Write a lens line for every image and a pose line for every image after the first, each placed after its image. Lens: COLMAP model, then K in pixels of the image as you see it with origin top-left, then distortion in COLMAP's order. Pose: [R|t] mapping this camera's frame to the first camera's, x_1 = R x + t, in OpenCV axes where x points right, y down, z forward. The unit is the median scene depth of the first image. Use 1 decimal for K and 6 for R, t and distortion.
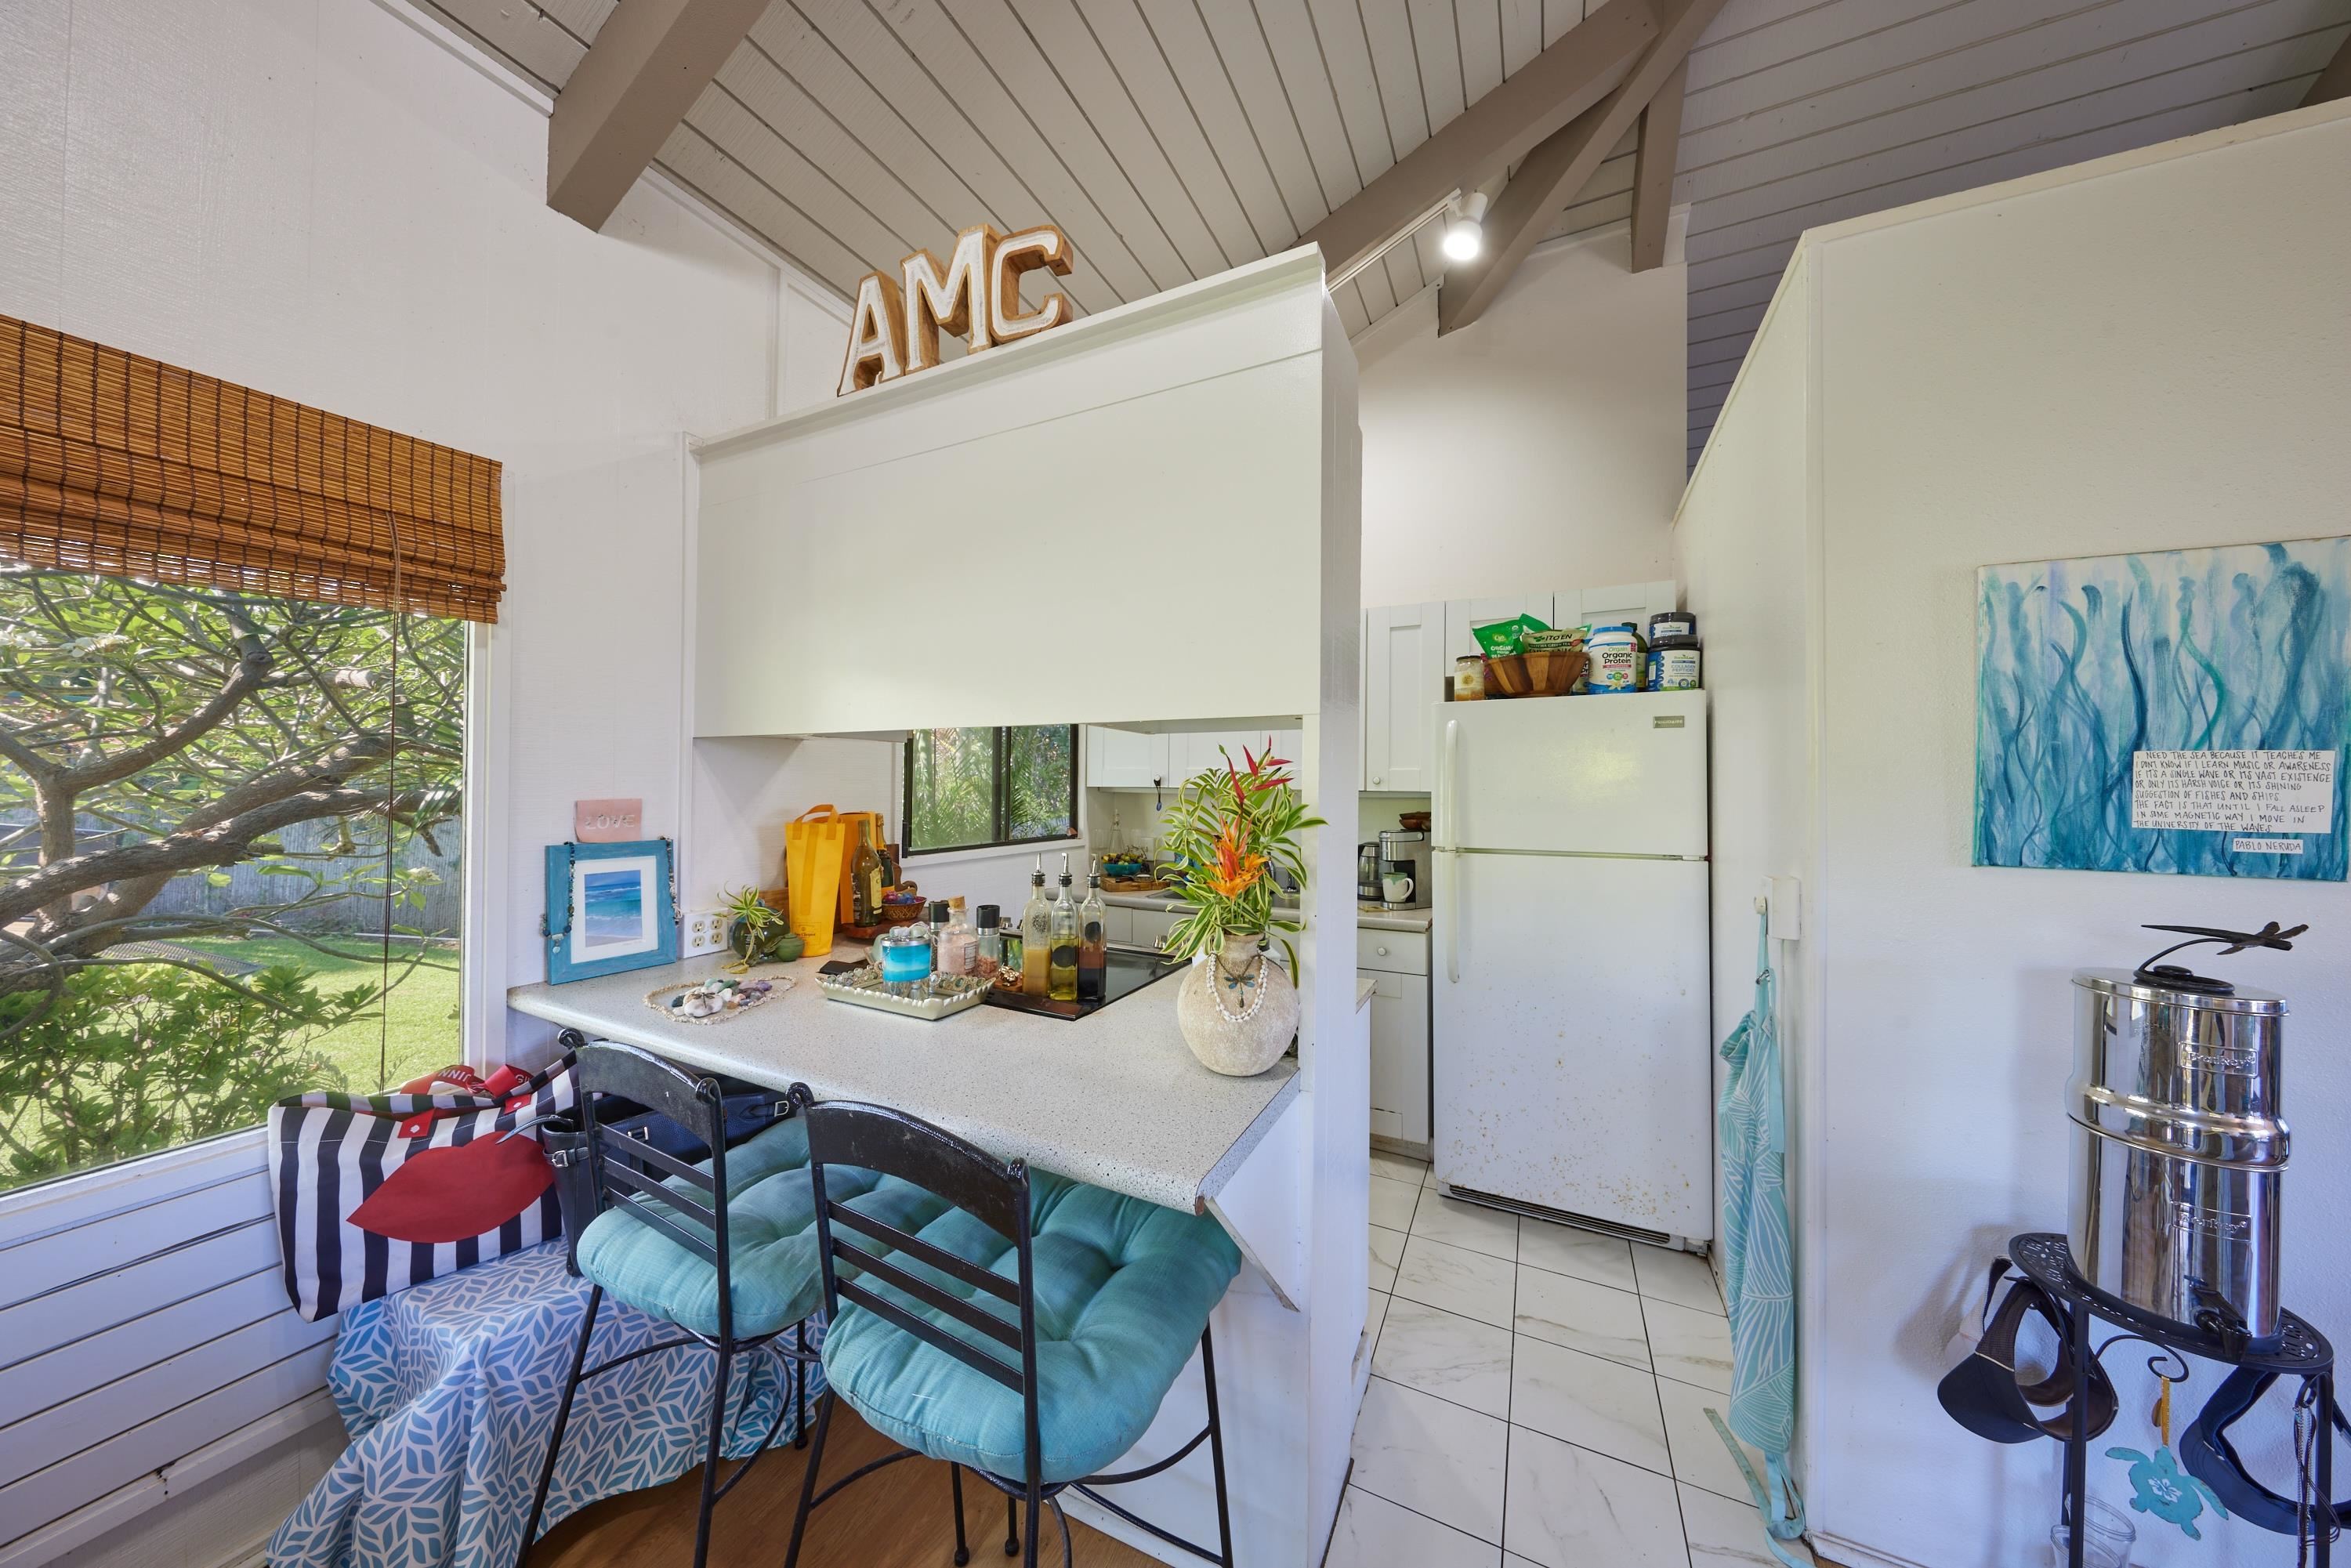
lens RADIAL K [[743.1, 0, 1159.2], [0, 743.1, 781.1], [0, 0, 1]] dist [-0.010906, -0.000082]
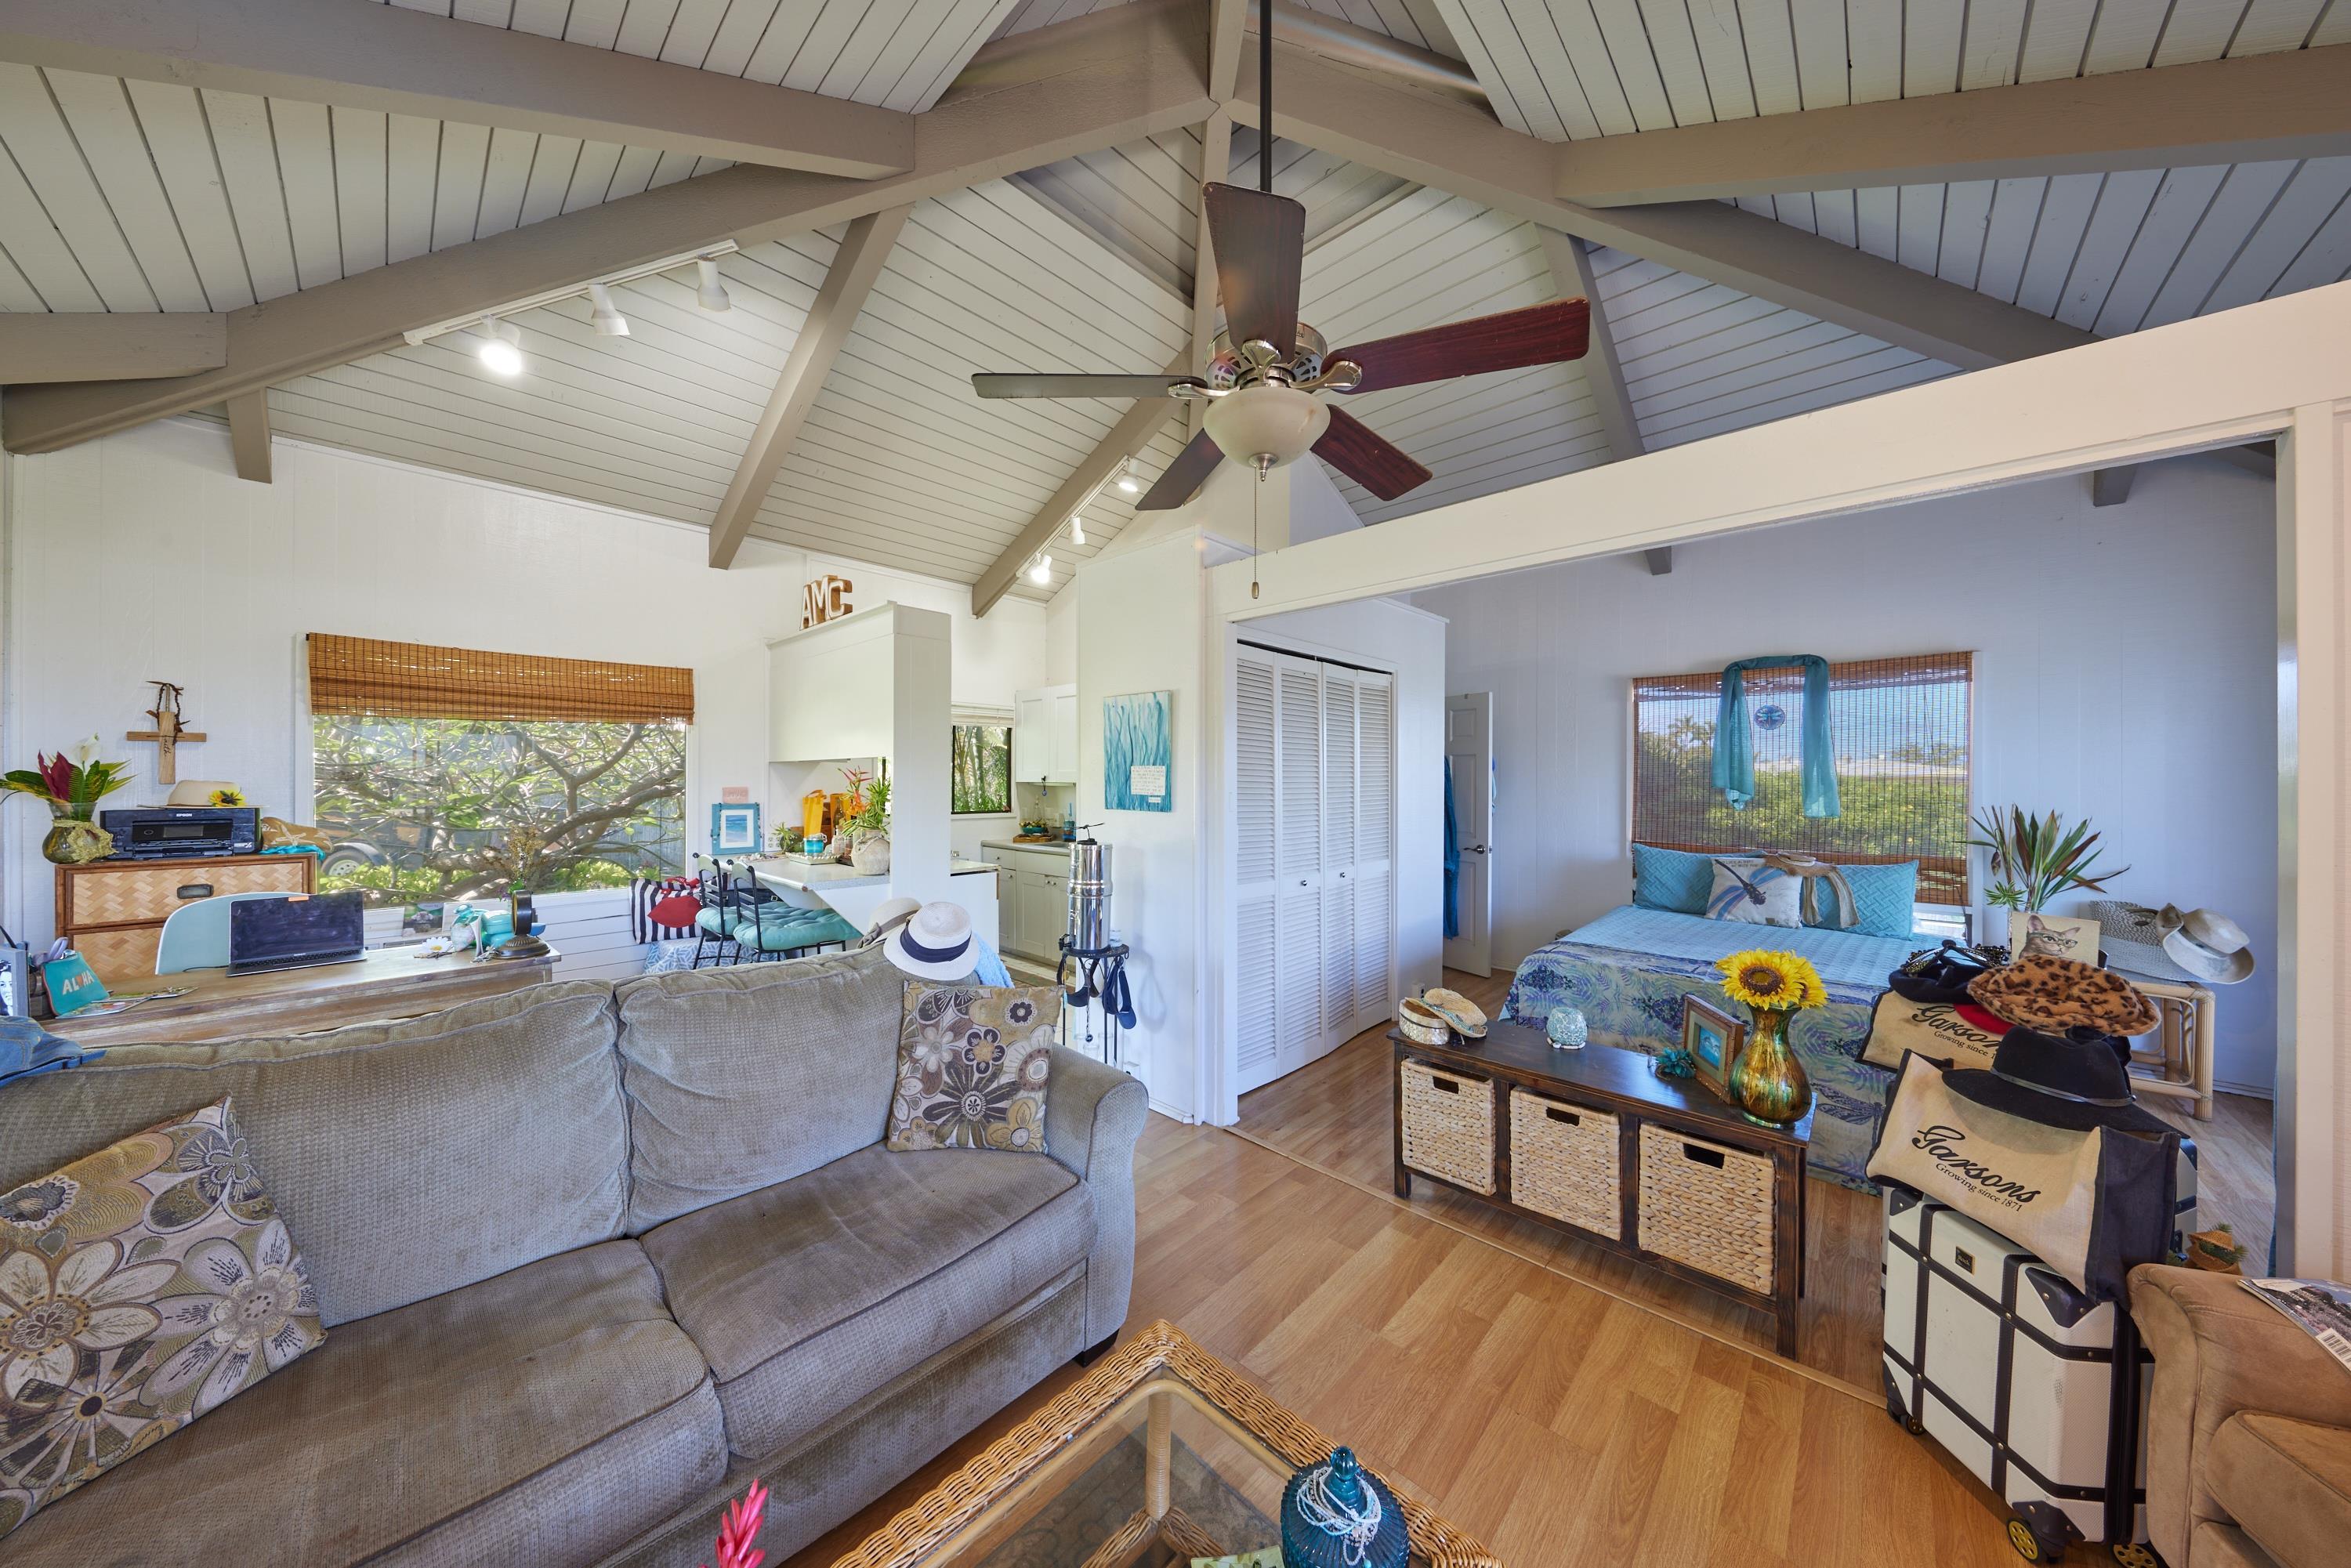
lens RADIAL K [[743.1, 0, 1176.9], [0, 743.1, 779.4], [0, 0, 1]] dist [-0.010906, -0.000082]
pose [[0.959057, -0.005682, -0.283156, 1.496204], [0.006775, 0.999973, 0.002881, 0.000910], [0.283132, -0.004681, 0.959069, -1.066745]]
